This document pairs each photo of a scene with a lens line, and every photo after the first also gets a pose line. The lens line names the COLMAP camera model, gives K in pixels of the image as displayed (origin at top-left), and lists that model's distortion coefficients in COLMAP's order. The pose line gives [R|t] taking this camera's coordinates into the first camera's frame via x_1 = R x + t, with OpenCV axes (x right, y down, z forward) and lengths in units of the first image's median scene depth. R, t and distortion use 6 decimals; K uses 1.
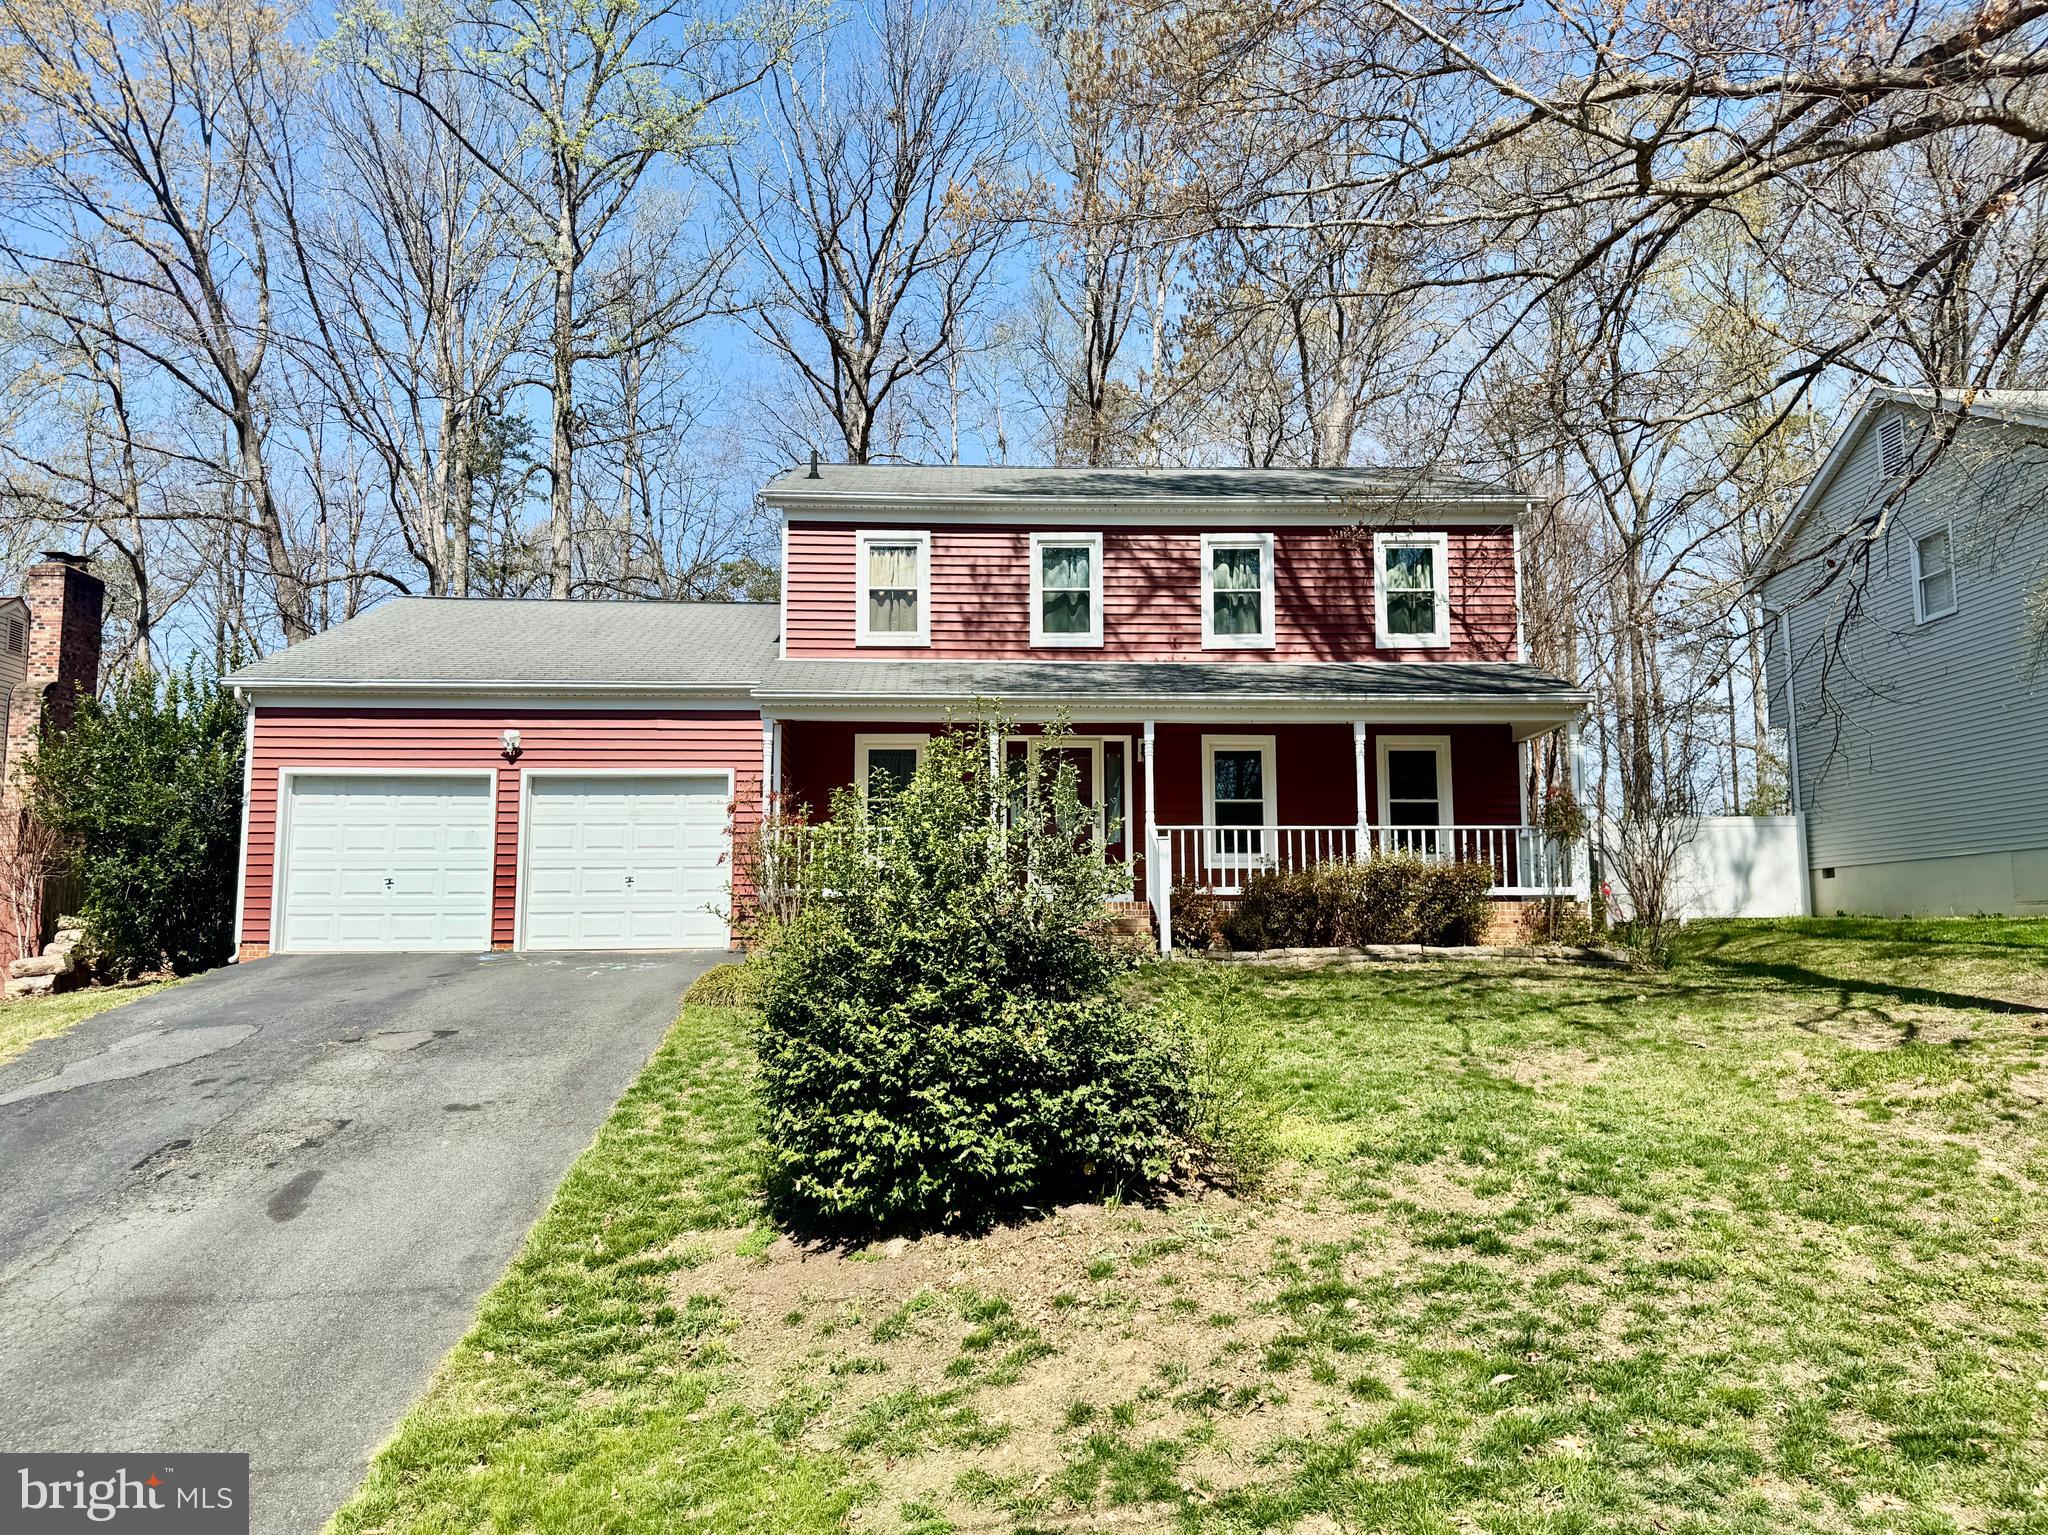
lens RADIAL K [[1456.5, 0, 1013.6], [0, 1456.5, 782.1], [0, 0, 1]] dist [0.126095, -0.009542]
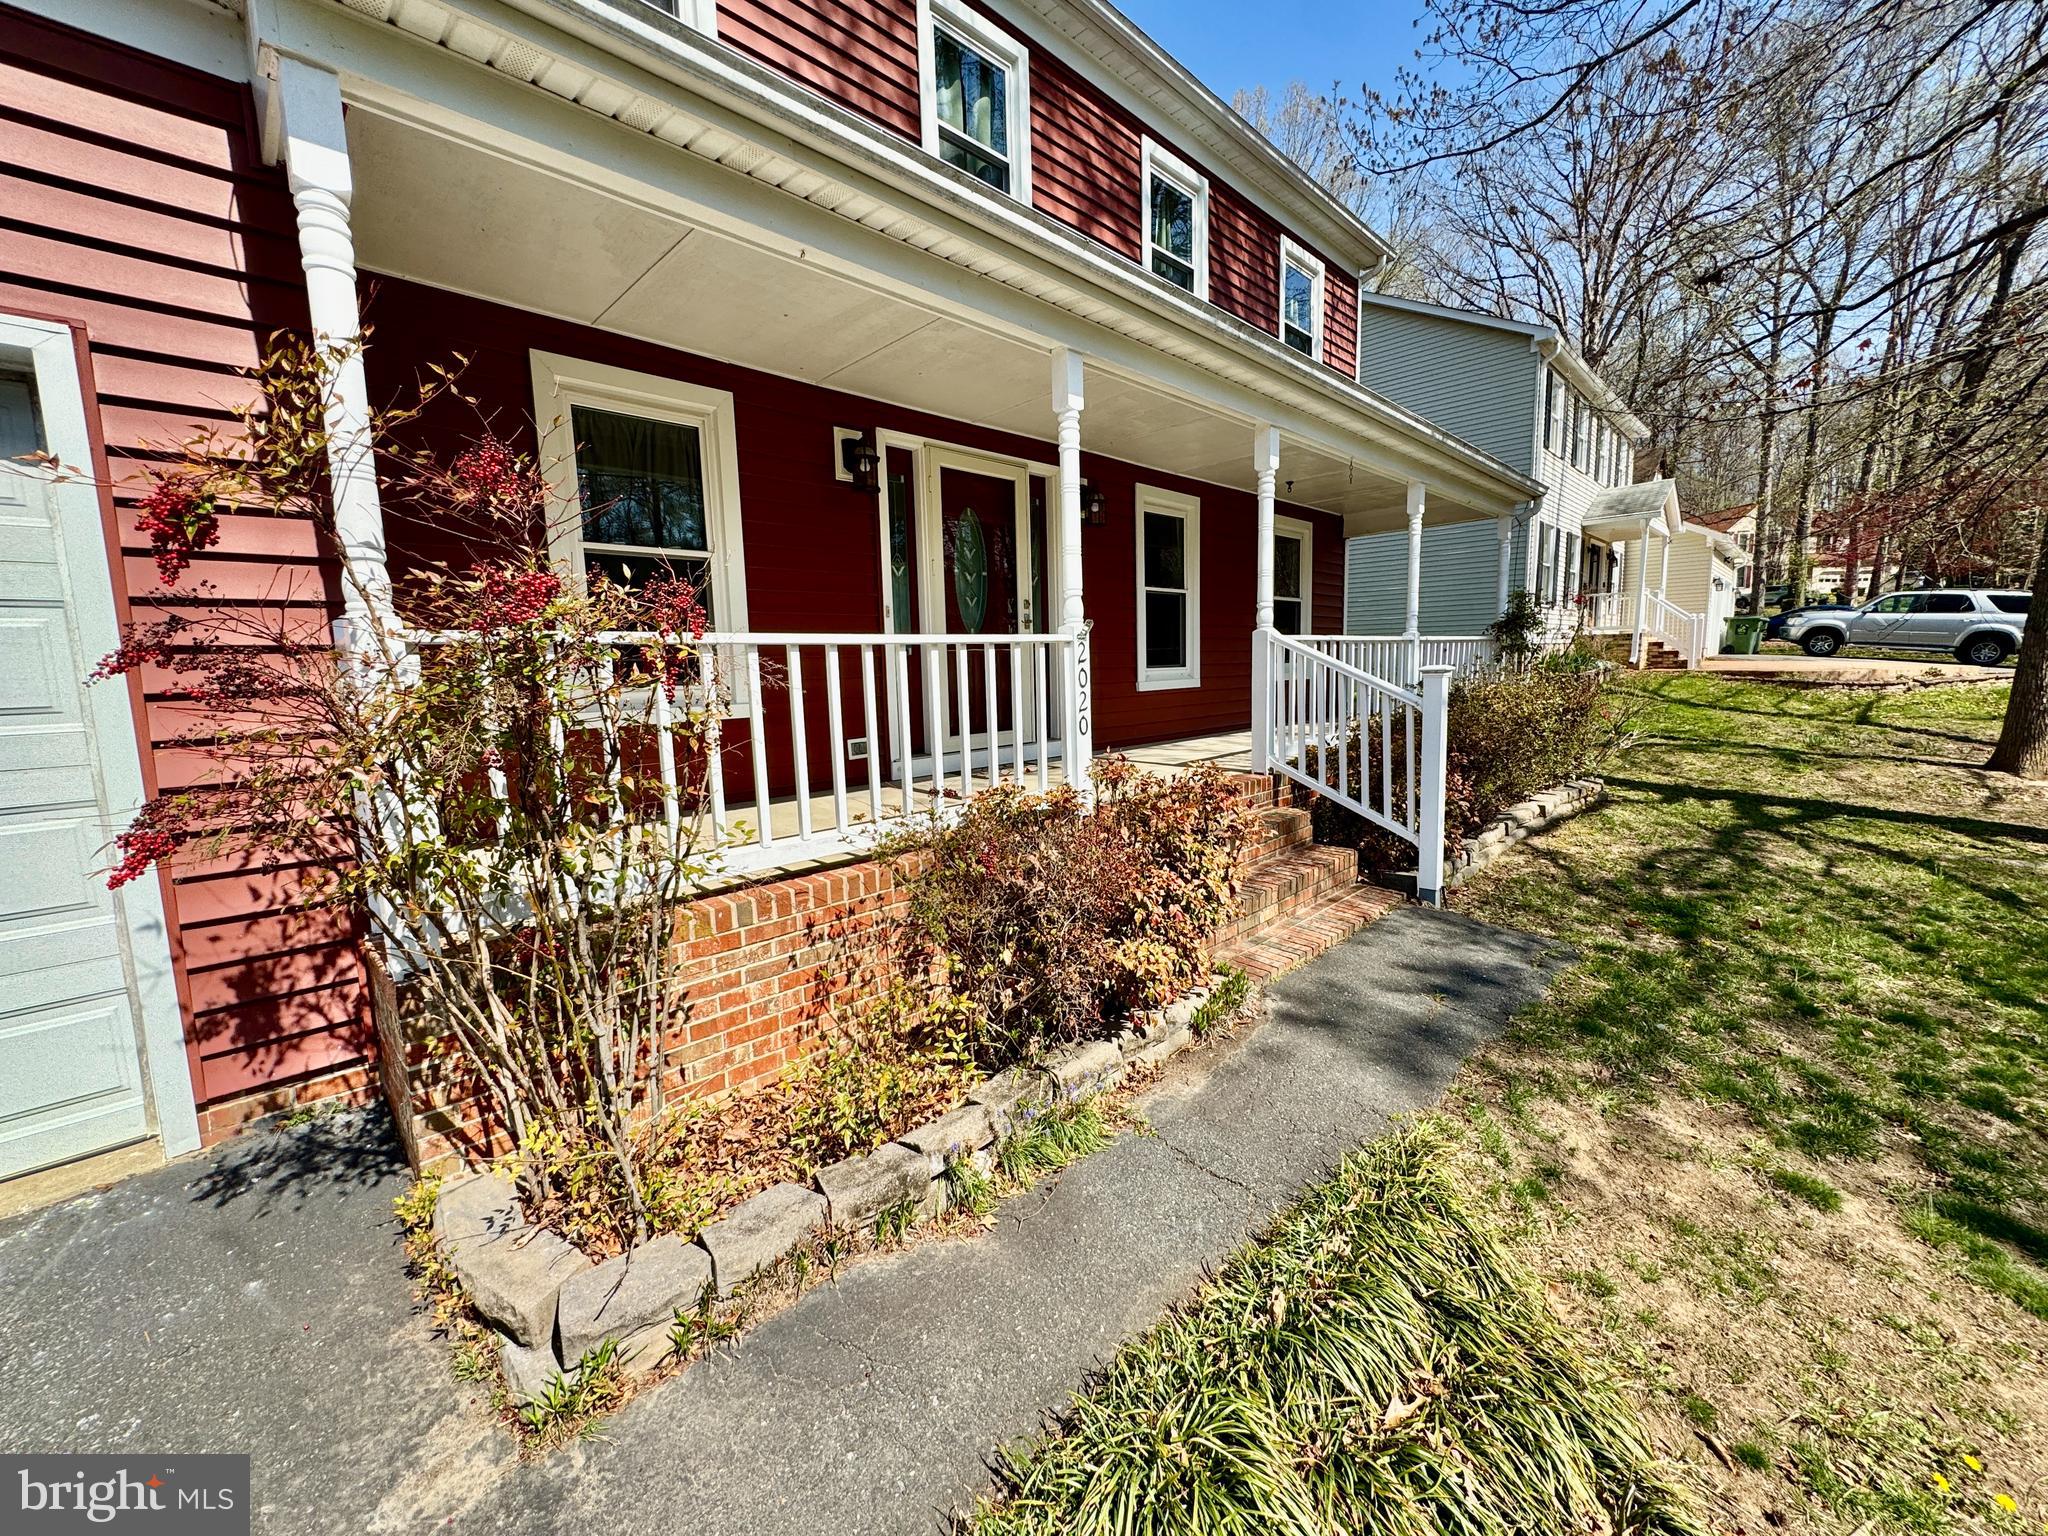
lens RADIAL K [[815.7, 0, 1033.0], [0, 815.7, 769.2], [0, 0, 1]] dist [-0.003633, 0.001050]
pose [[0.739438, -0.099992, 0.665757, -0.169218], [-0.060721, 0.974972, 0.213875, 0.017917], [-0.670481, -0.198573, 0.714860, 0.797550]]
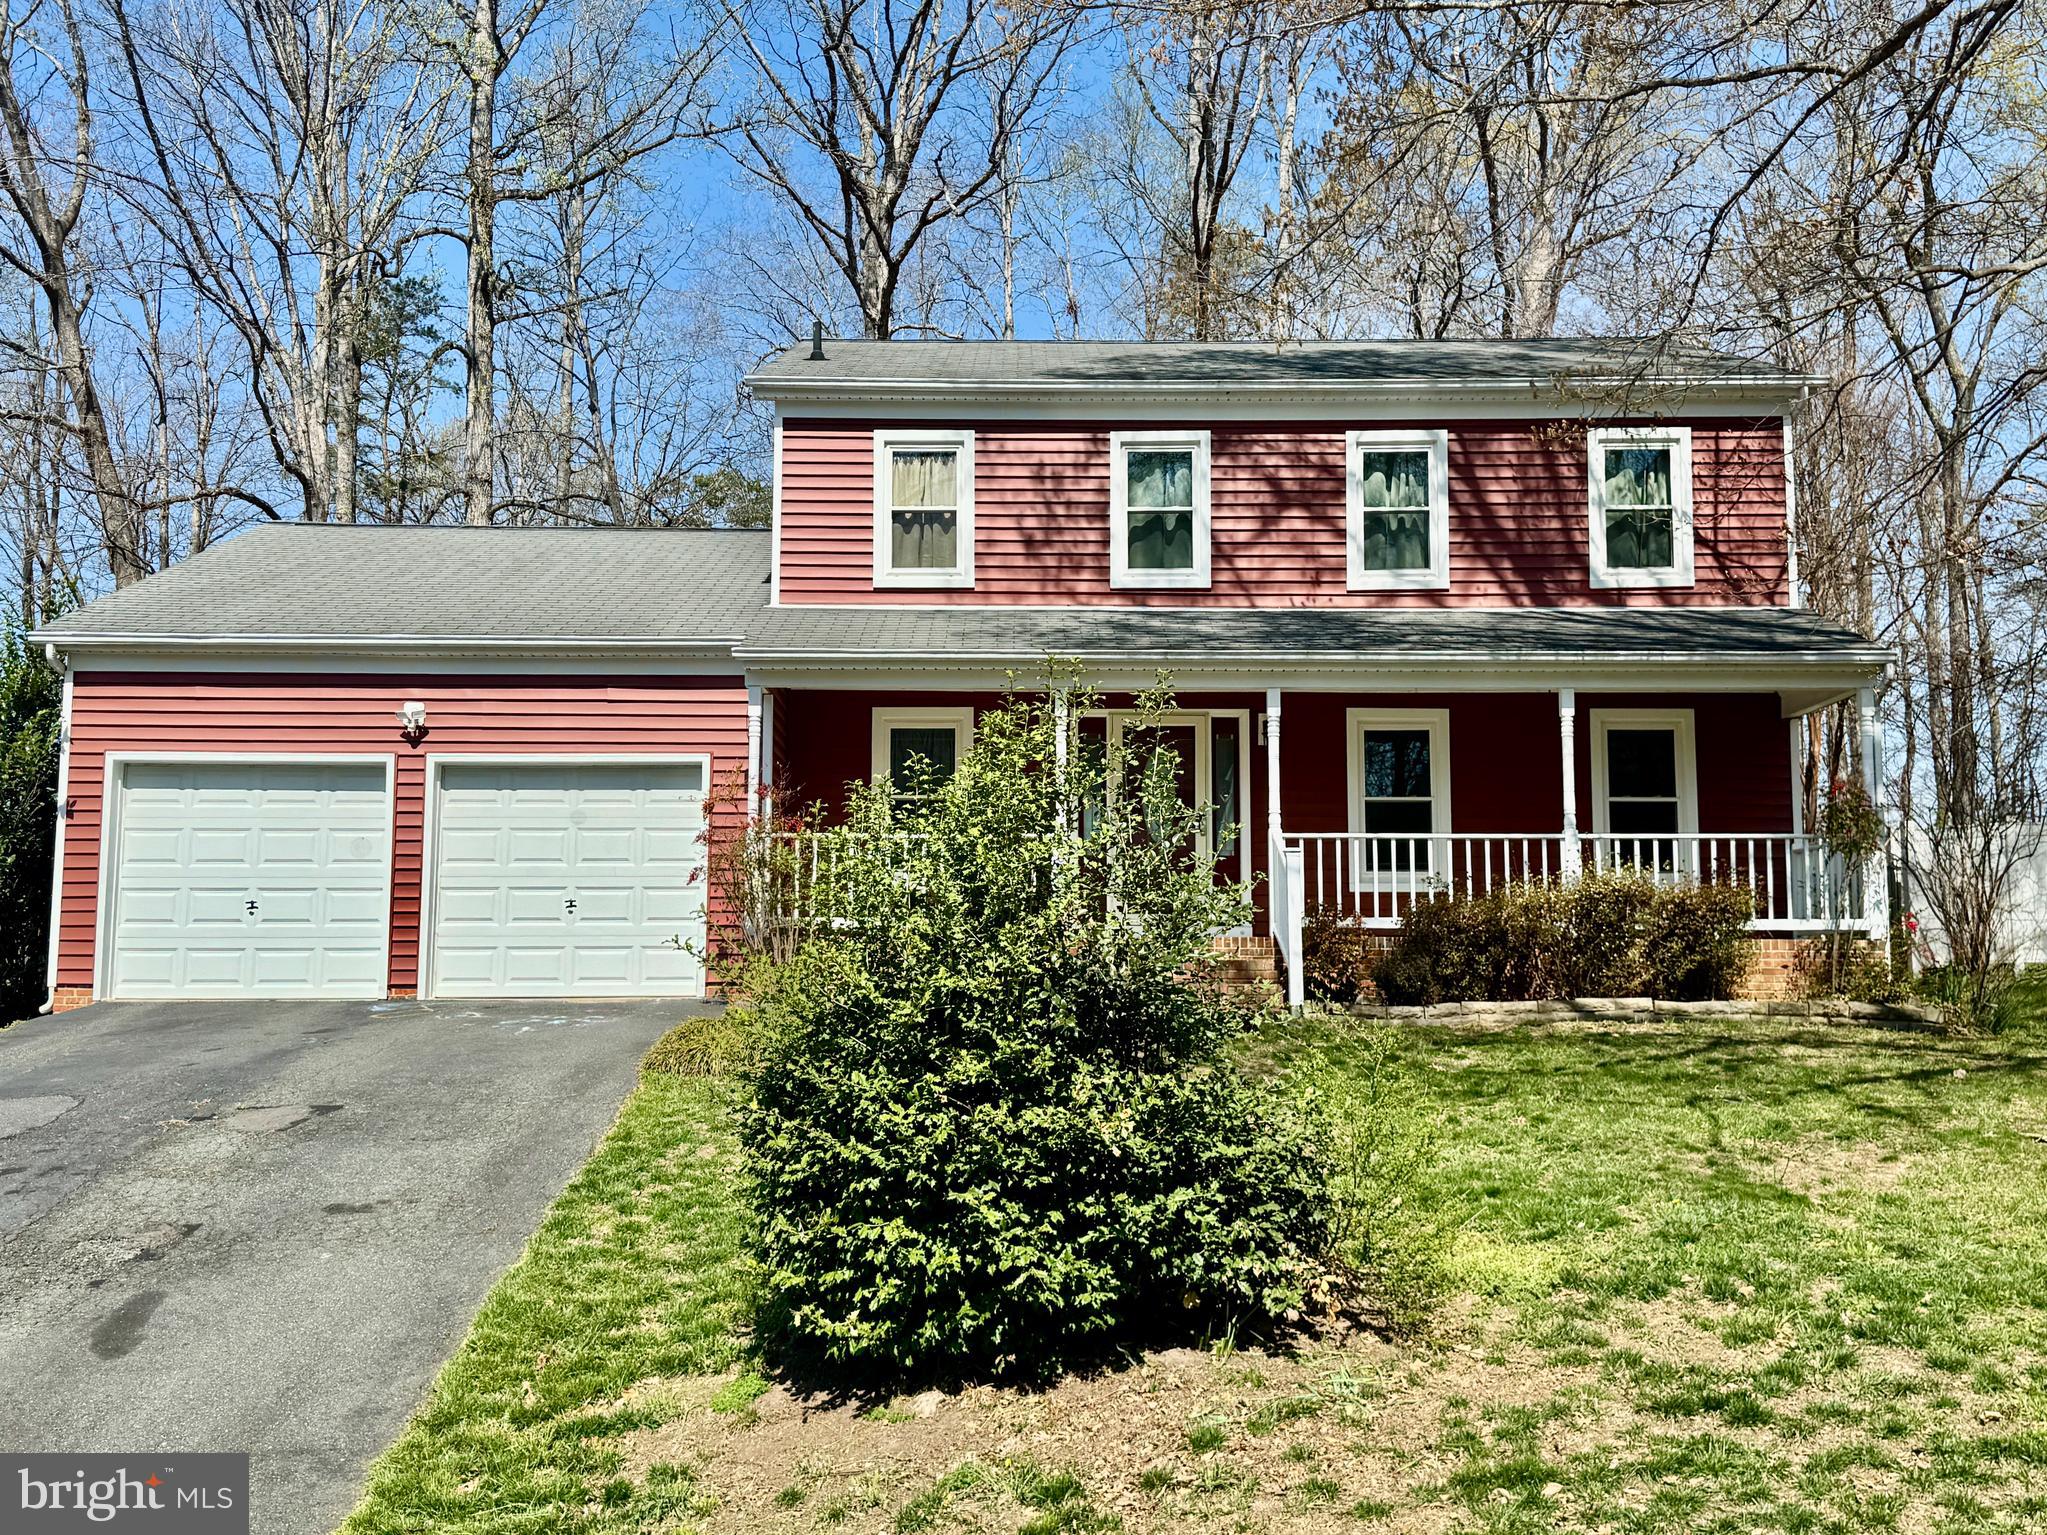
lens RADIAL K [[2030.7, 0, 1023.9], [0, 2030.7, 779.8], [0, 0, 1]] dist [0.153806, 0.000000]
pose [[0.999385, 0.001340, -0.035045, 0.003744], [-0.001207, 0.999992, 0.003832, -0.000458], [0.035050, -0.003788, 0.999378, -0.024720]]
